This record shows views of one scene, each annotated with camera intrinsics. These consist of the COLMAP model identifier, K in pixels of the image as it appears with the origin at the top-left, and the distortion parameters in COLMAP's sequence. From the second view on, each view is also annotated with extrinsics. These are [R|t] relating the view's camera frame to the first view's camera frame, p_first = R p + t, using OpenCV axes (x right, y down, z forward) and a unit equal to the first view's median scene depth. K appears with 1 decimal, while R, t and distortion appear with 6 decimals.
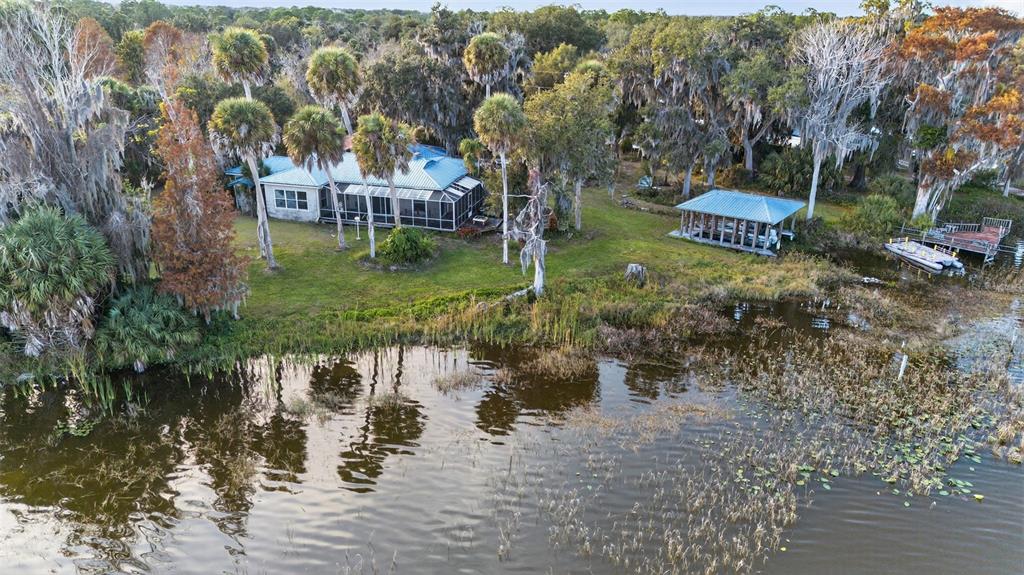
lens RADIAL K [[699.6, 0, 512.0], [0, 699.6, 287.5], [0, 0, 1]] dist [0.012250, -0.002363]
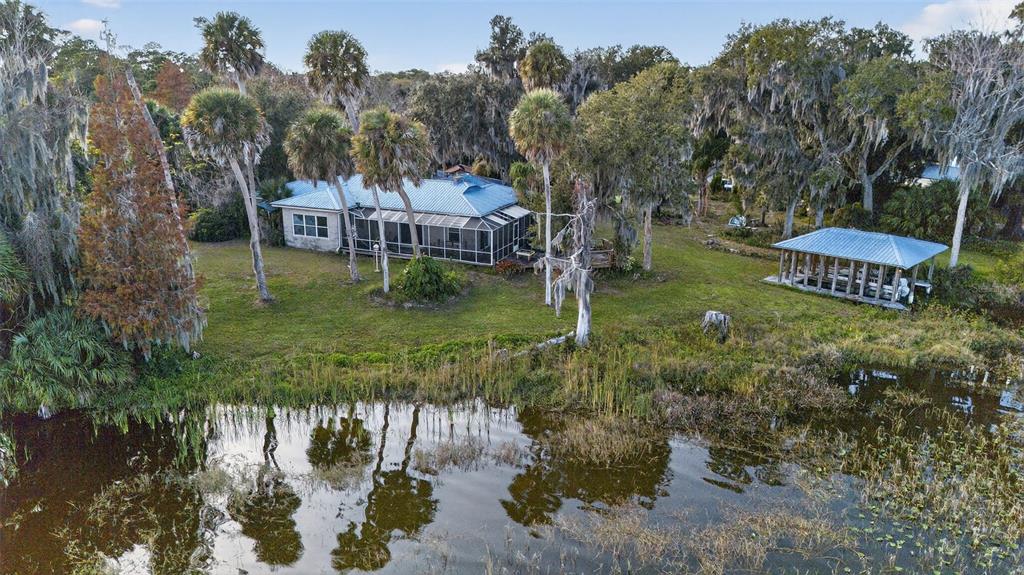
lens RADIAL K [[699.6, 0, 512.0], [0, 699.6, 287.5], [0, 0, 1]] dist [0.012250, -0.002363]
pose [[0.990171, 0.031339, -0.136309, 0.055863], [-0.043123, 0.995500, -0.084379, 0.013823], [0.133051, 0.089428, 0.987066, 0.198244]]
